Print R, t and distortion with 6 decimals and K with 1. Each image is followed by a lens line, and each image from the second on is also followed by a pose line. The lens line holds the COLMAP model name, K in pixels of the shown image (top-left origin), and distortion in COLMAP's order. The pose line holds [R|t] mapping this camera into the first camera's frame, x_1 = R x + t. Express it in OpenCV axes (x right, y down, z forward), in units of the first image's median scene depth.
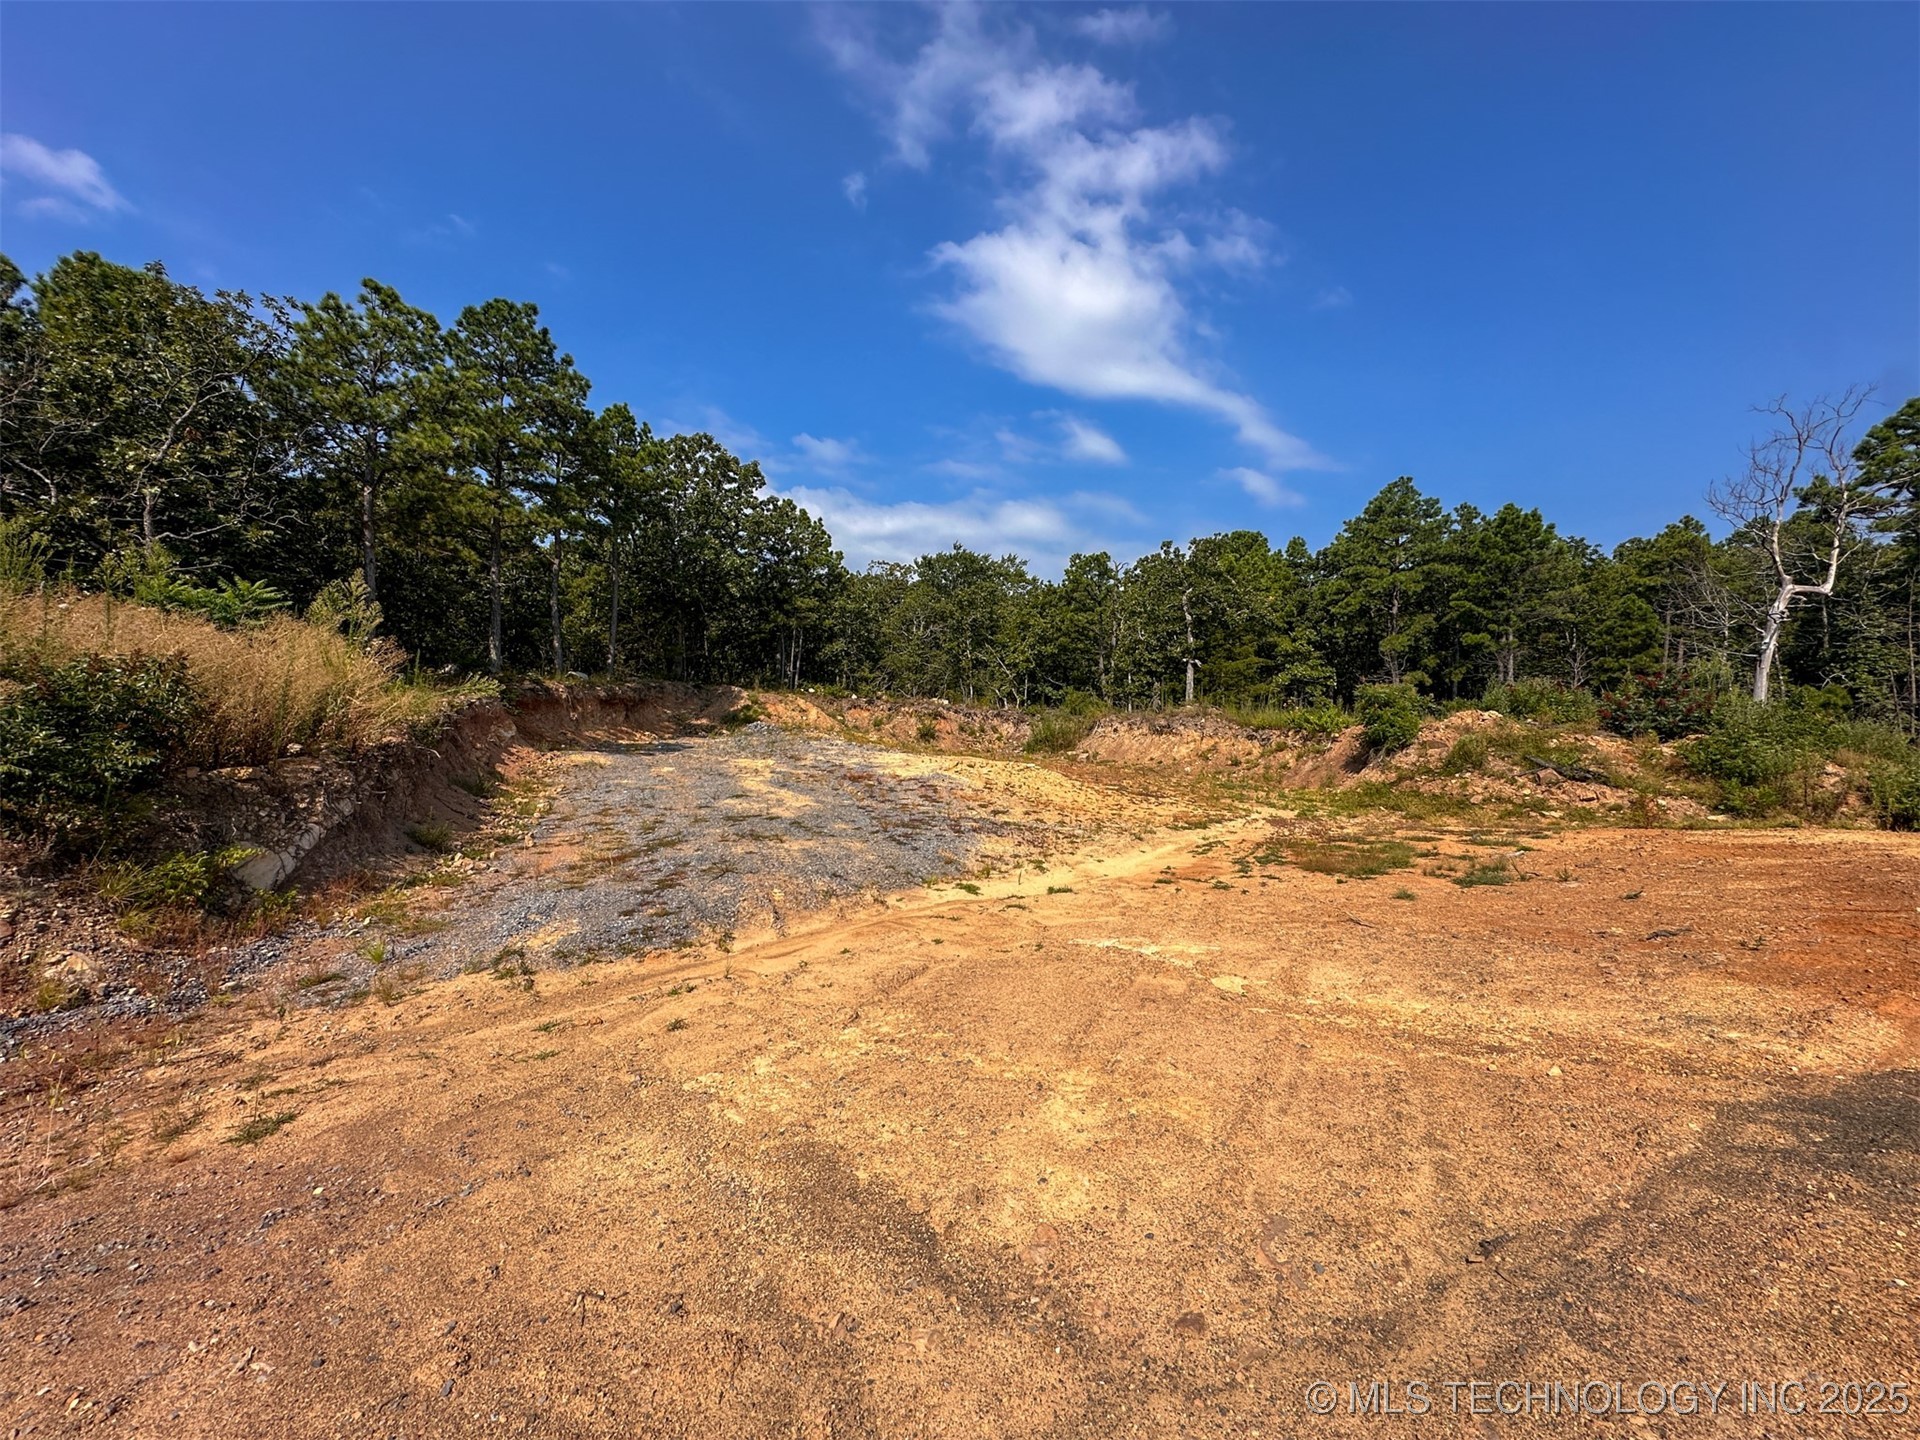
lens RADIAL K [[776.6, 0, 960.0], [0, 776.6, 720.0], [0, 0, 1]] dist [0.001386, 0.000645]
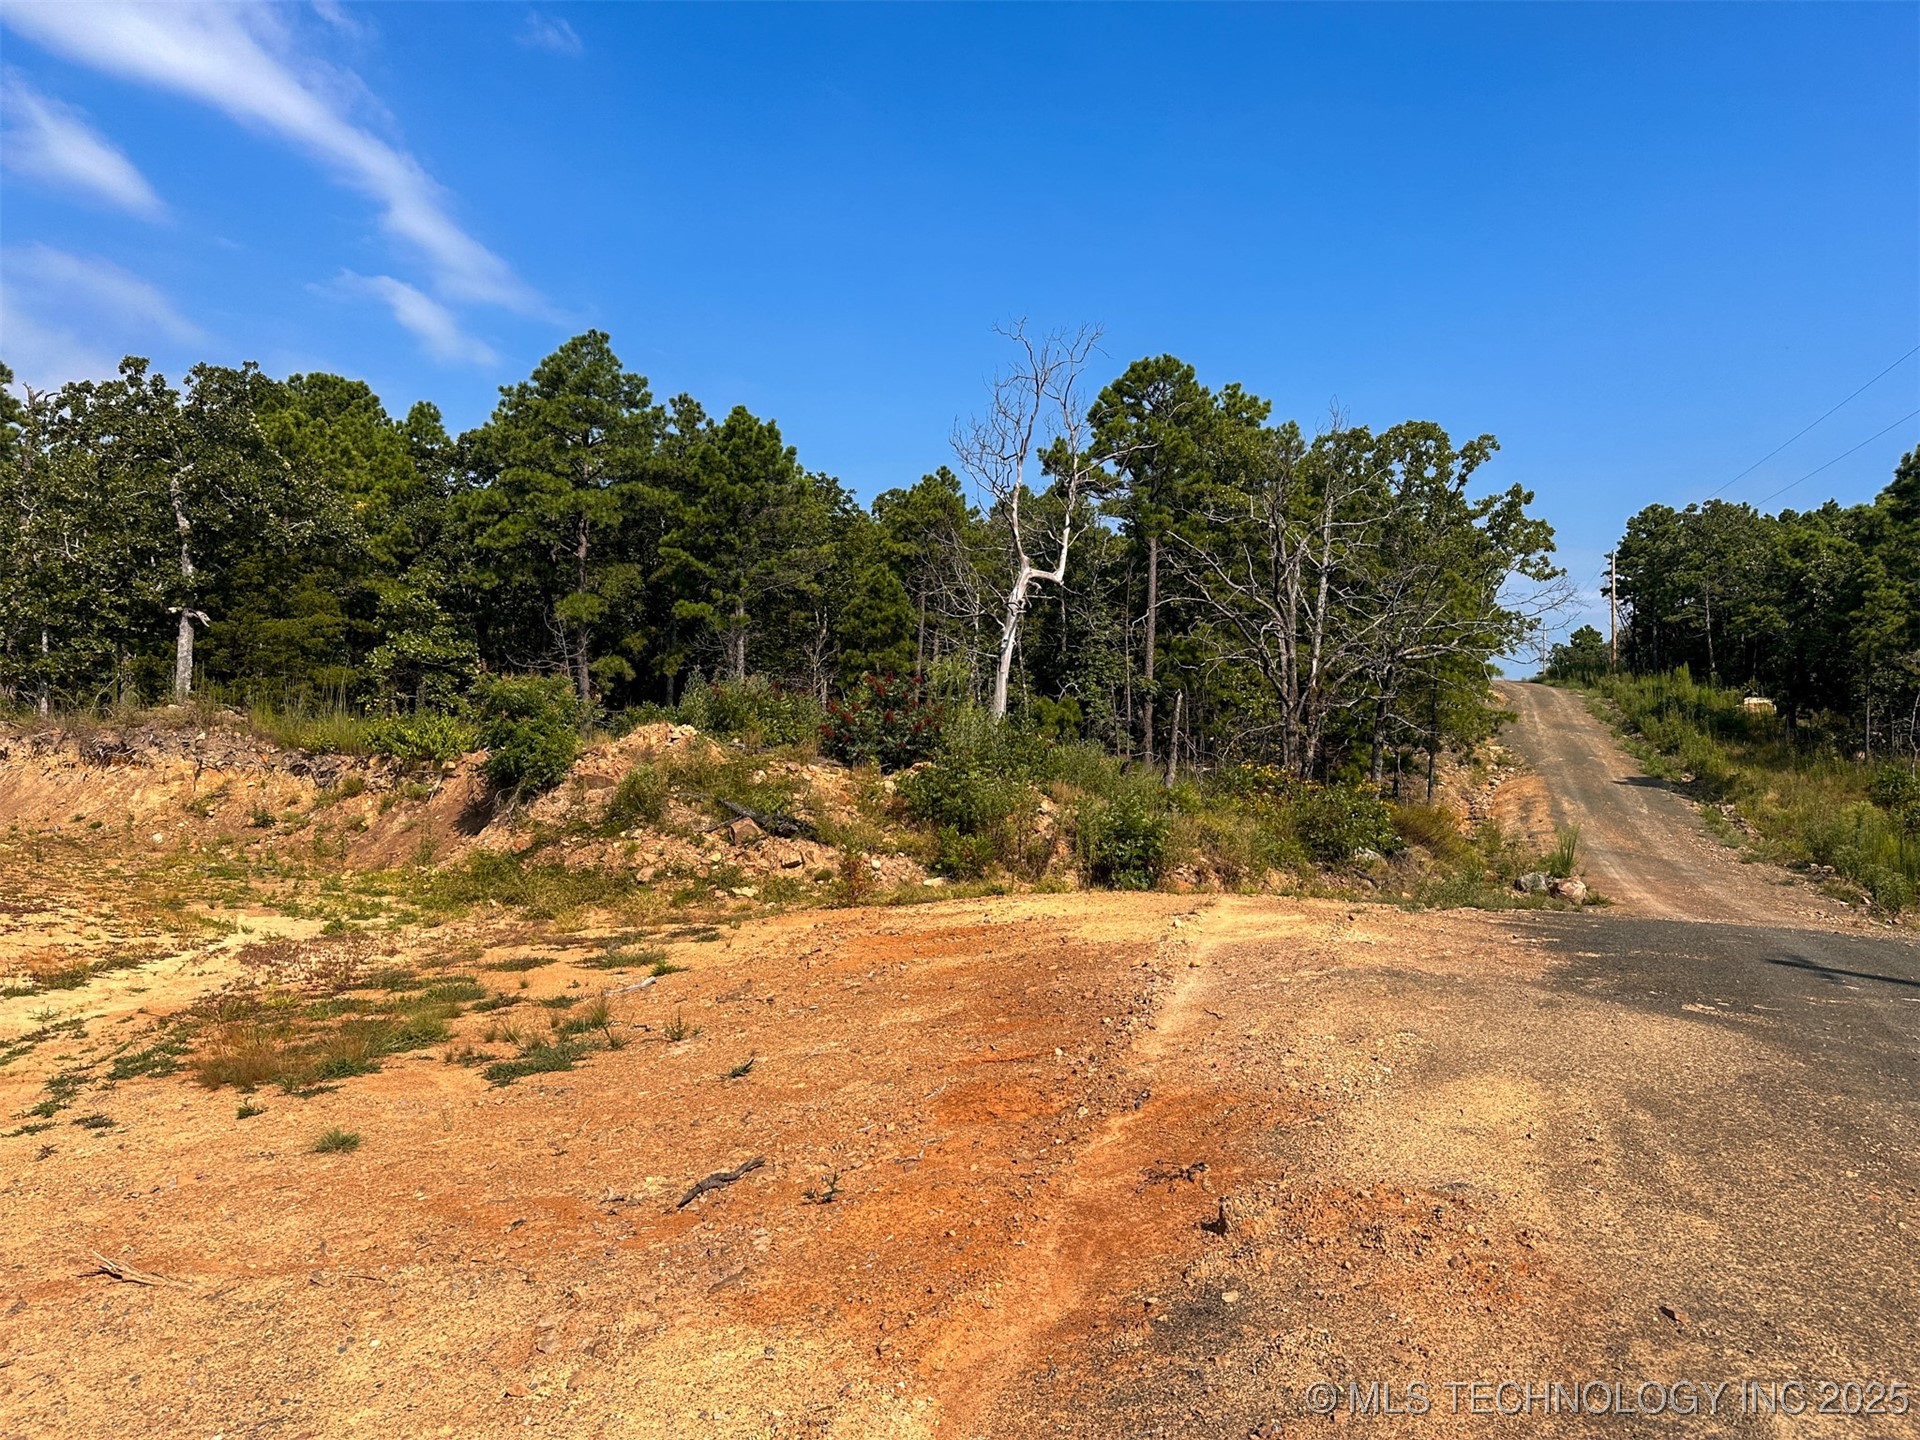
lens RADIAL K [[1318.4, 0, 960.0], [0, 1318.4, 720.0], [0, 0, 1]] dist [0.185553, -0.214552]
pose [[0.736056, 0.013405, 0.676788, 0.099820], [-0.008175, 0.999907, -0.010914, -0.004572], [-0.676871, 0.002500, 0.736097, 0.056792]]
